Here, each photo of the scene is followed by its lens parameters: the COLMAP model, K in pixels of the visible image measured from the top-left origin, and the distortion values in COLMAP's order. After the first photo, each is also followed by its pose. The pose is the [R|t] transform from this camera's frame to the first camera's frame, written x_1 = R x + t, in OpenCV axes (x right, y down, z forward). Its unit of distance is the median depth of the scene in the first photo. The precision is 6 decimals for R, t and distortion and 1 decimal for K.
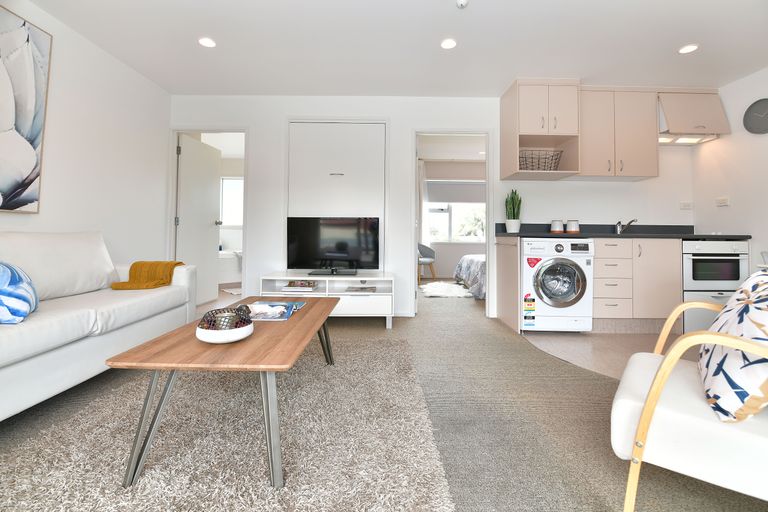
lens RADIAL K [[339.7, 0, 375.6], [0, 339.7, 230.3], [0, 0, 1]] dist [-0.014636, -0.000174]
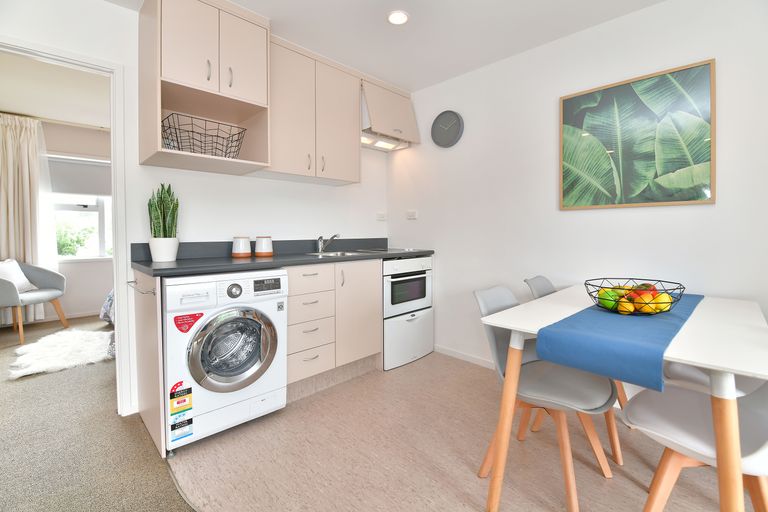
lens RADIAL K [[339.7, 0, 375.6], [0, 339.7, 230.3], [0, 0, 1]] dist [-0.014636, -0.000174]
pose [[0.712397, -0.010857, 0.701692, 0.293258], [-0.002707, 0.999830, 0.018218, -0.060732], [-0.701771, -0.014878, 0.712247, 0.394096]]
